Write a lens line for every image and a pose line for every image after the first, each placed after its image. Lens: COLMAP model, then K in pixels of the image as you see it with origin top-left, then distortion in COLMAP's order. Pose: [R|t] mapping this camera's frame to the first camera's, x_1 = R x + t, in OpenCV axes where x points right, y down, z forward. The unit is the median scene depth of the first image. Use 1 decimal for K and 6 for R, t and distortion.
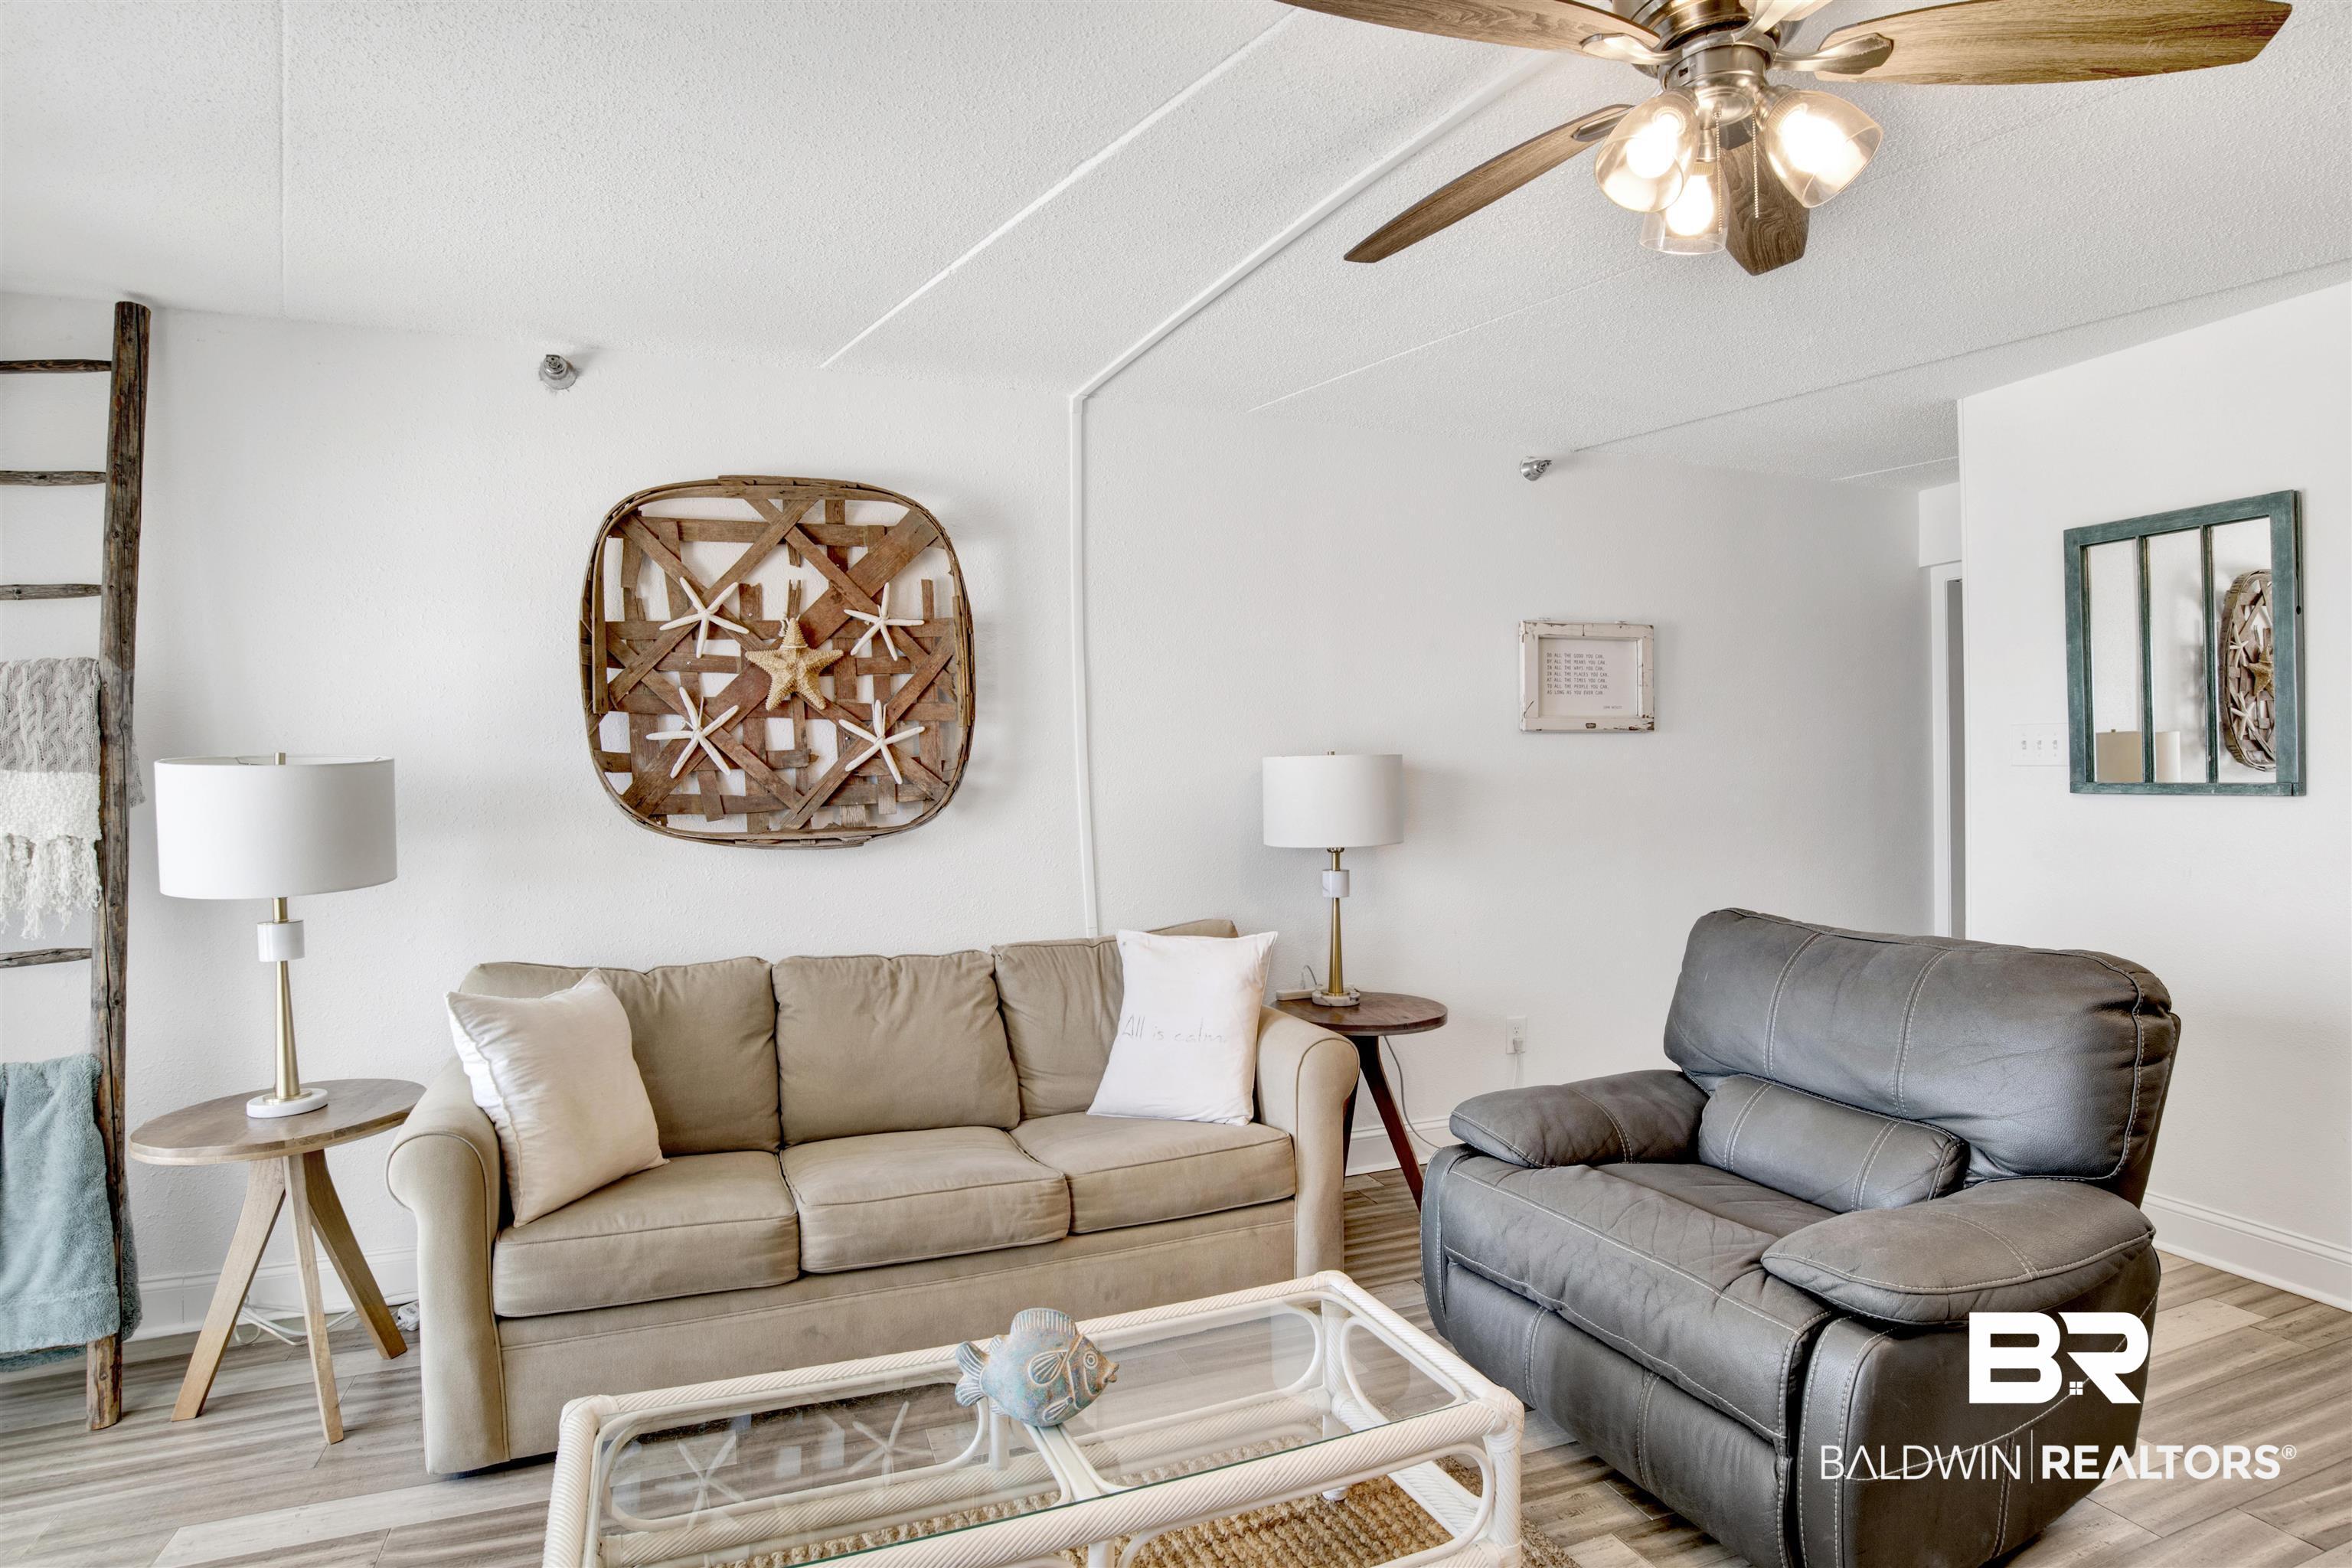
lens RADIAL K [[1262.5, 0, 1172.3], [0, 1262.5, 787.6], [0, 0, 1]] dist [-0.033761, 0.014135]
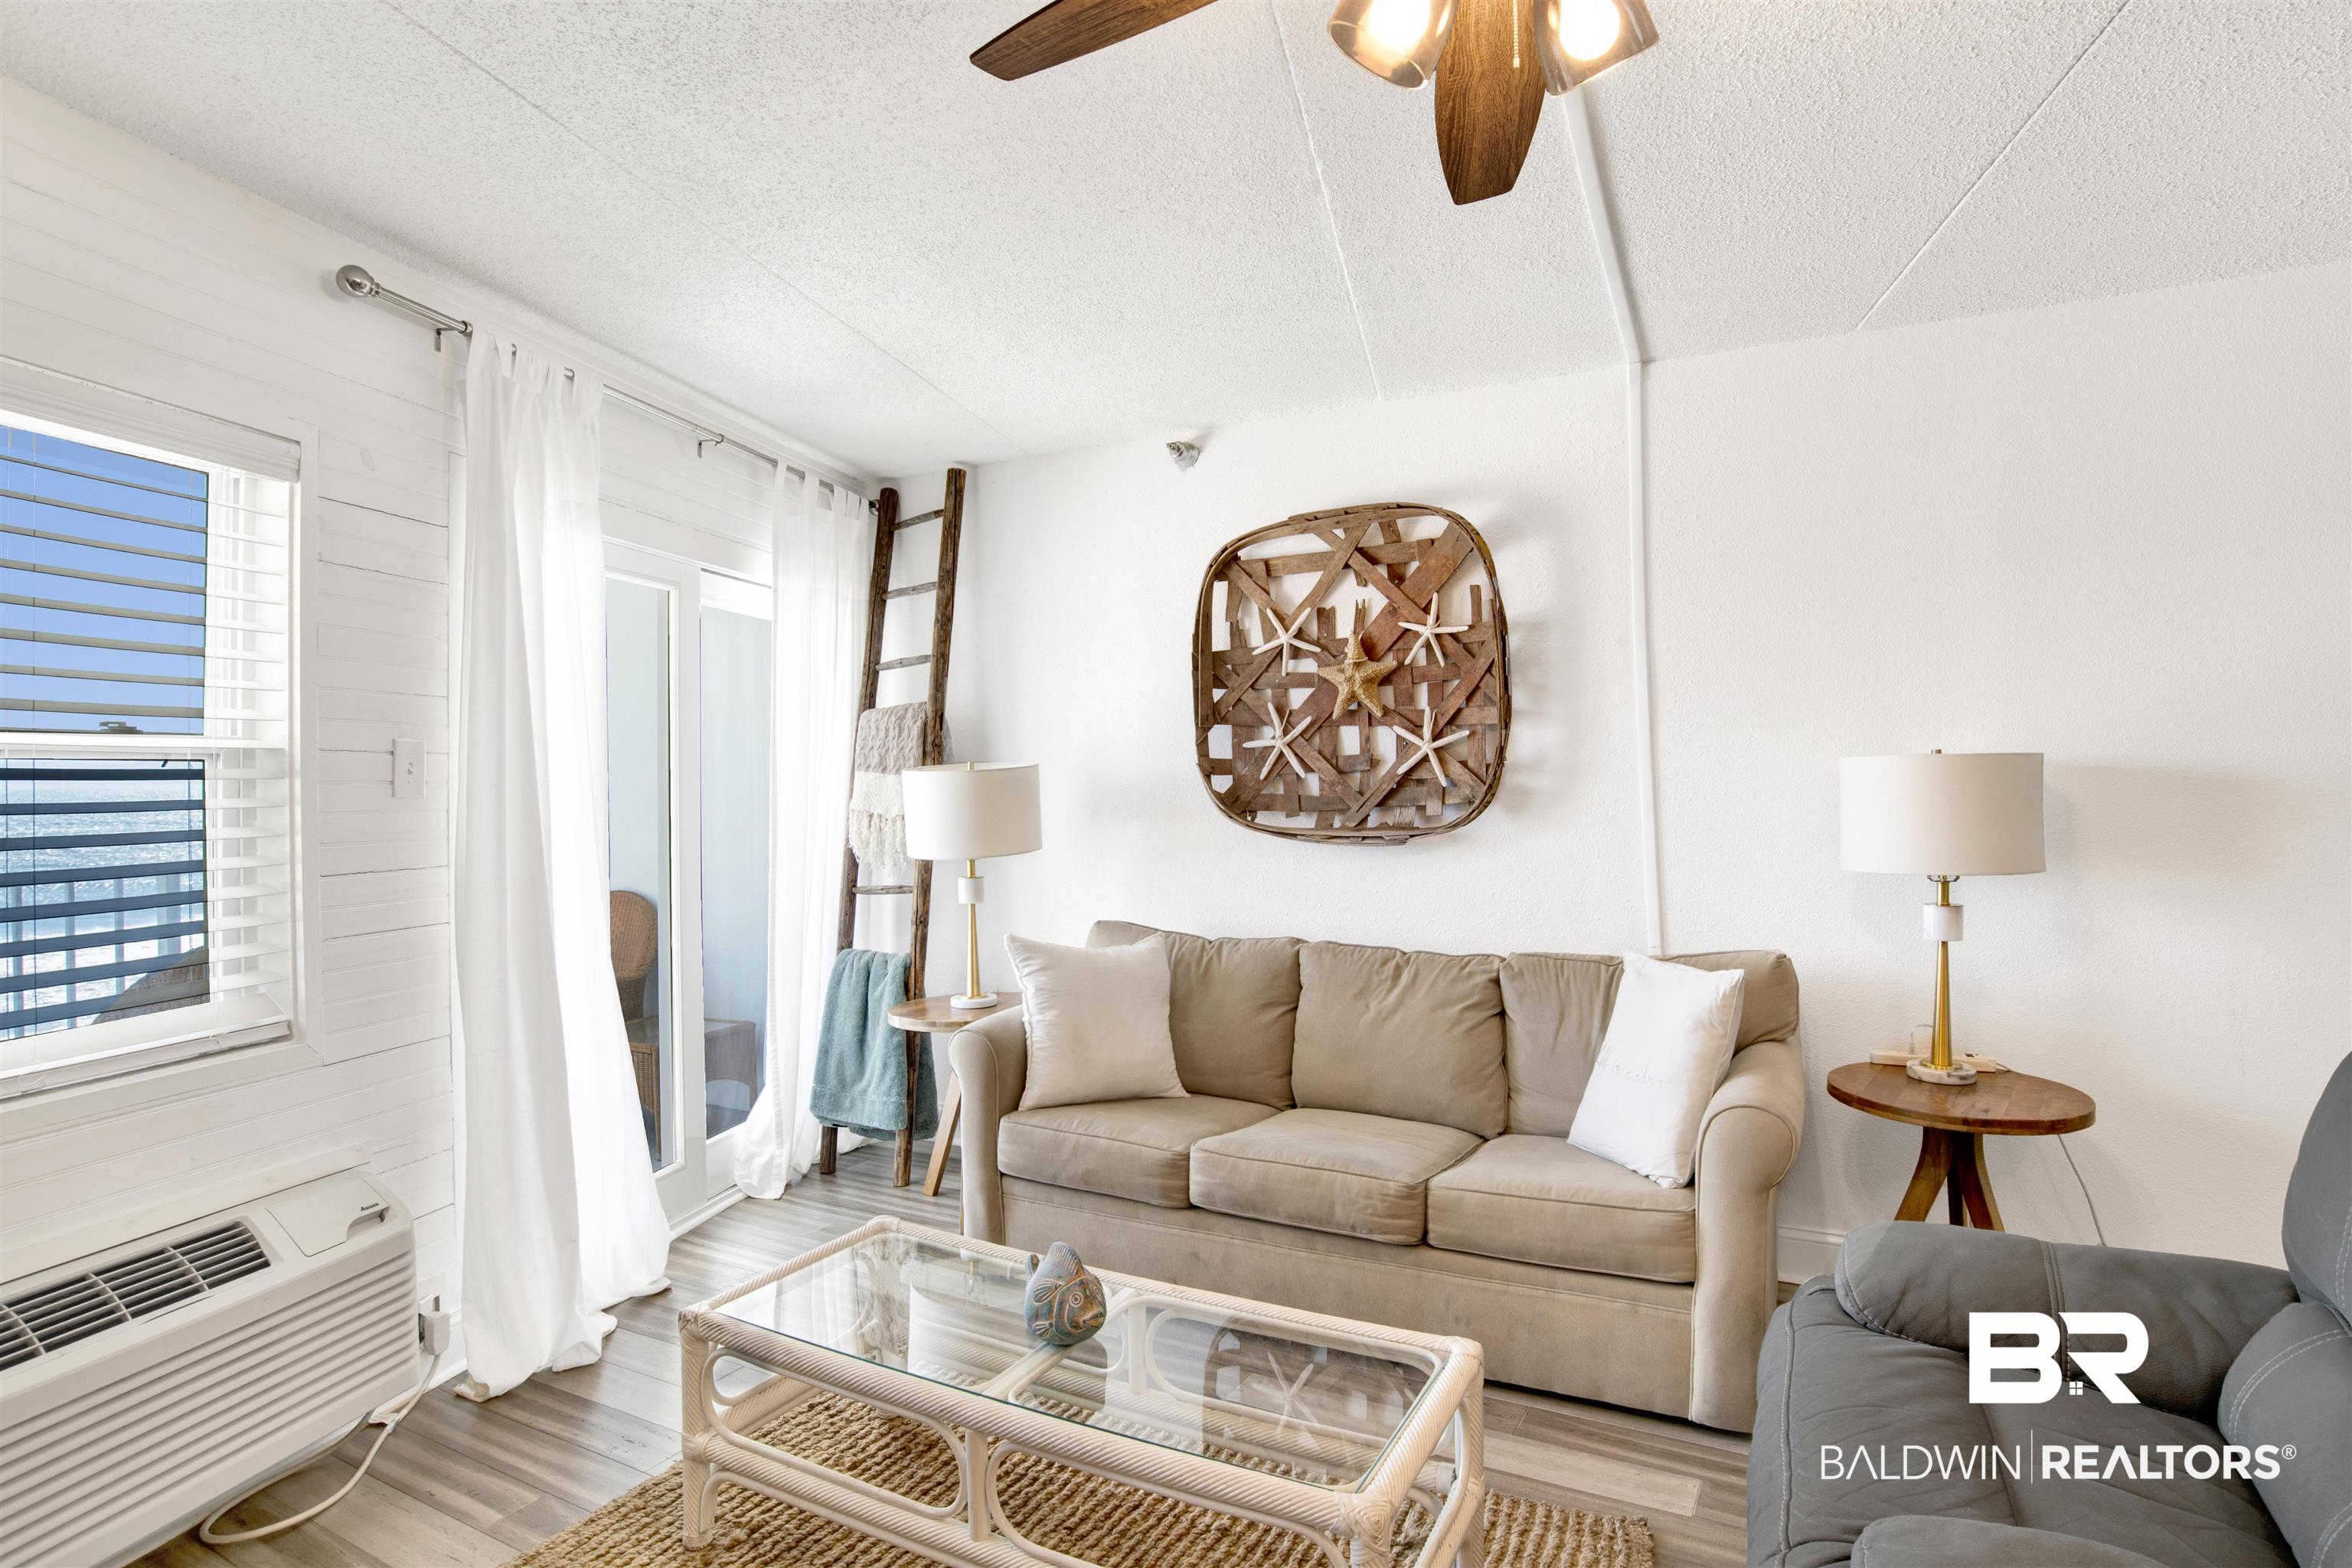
lens RADIAL K [[1262.5, 0, 1194.0], [0, 1262.5, 786.8], [0, 0, 1]] dist [-0.033761, 0.014135]
pose [[0.646408, 0.008955, -0.762939, 0.466943], [-0.009779, 0.999946, 0.003451, -0.004467], [0.762929, 0.005230, 0.646461, 0.189463]]
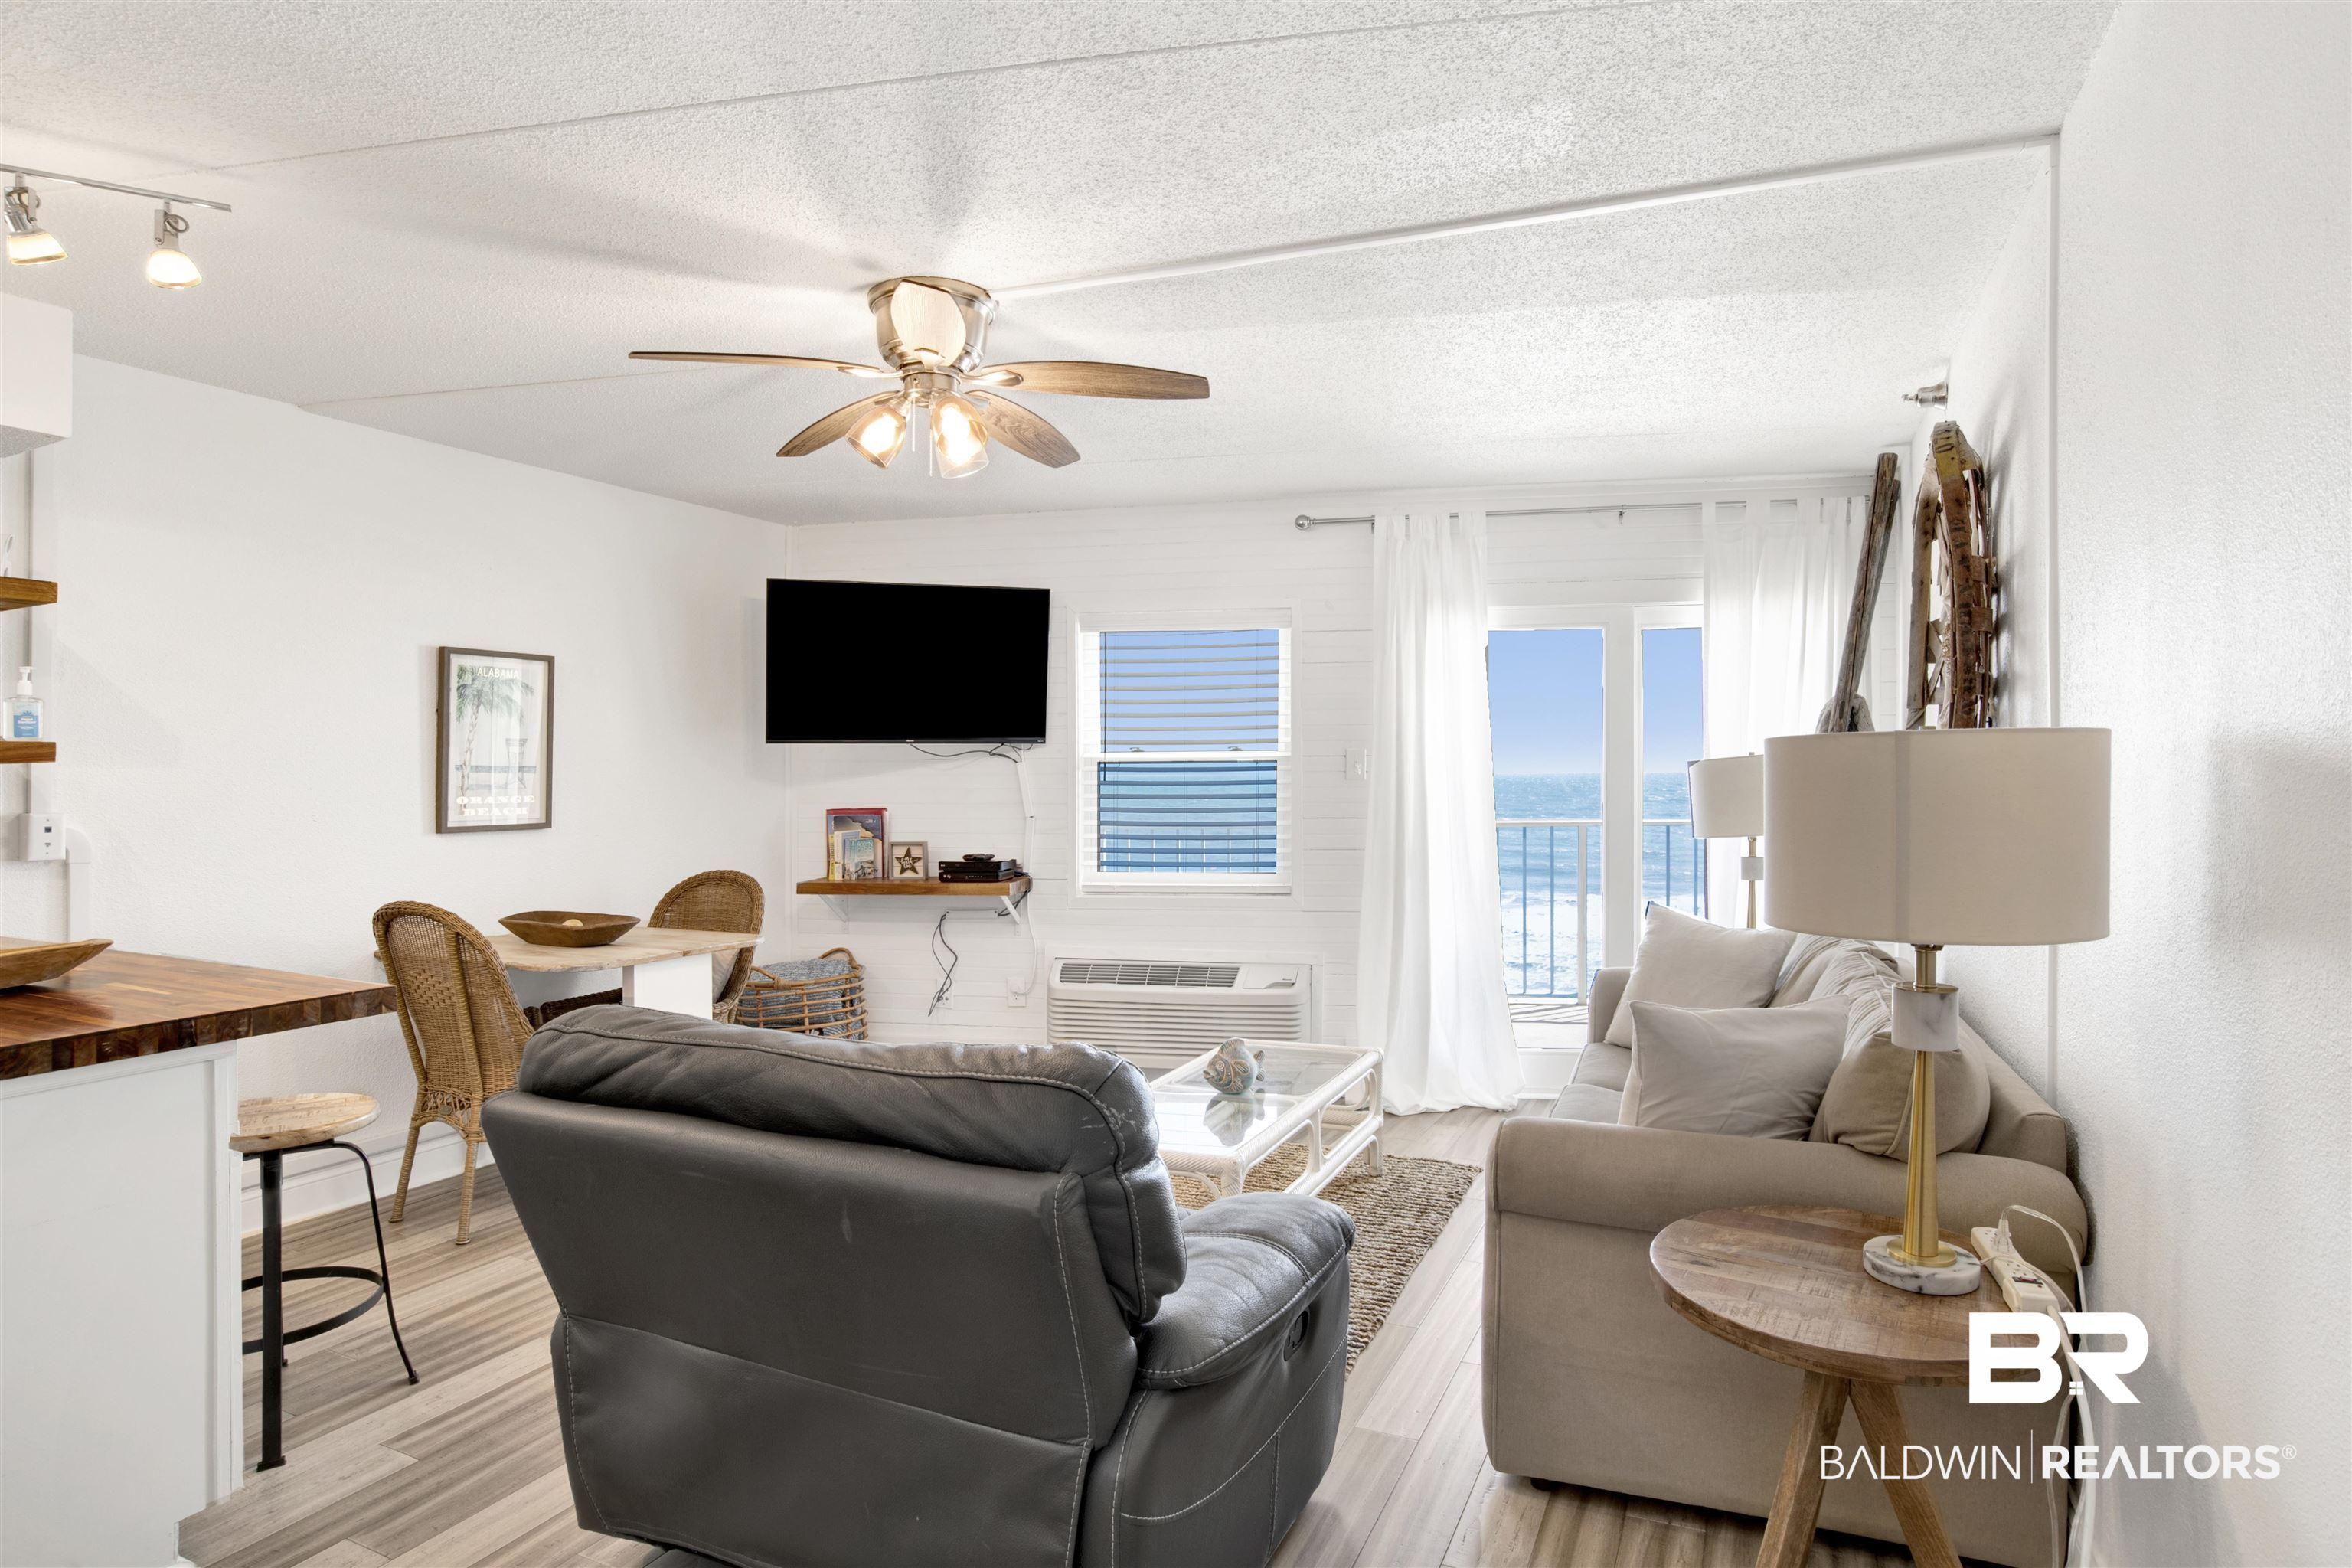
lens RADIAL K [[1262.5, 0, 1172.8], [0, 1262.5, 774.8], [0, 0, 1]] dist [-0.033761, 0.014135]
pose [[-0.719268, 0.014550, -0.694580, 0.750880], [0.006684, 0.999879, 0.014024, -0.018320], [0.694701, 0.005445, -0.719278, 1.301471]]
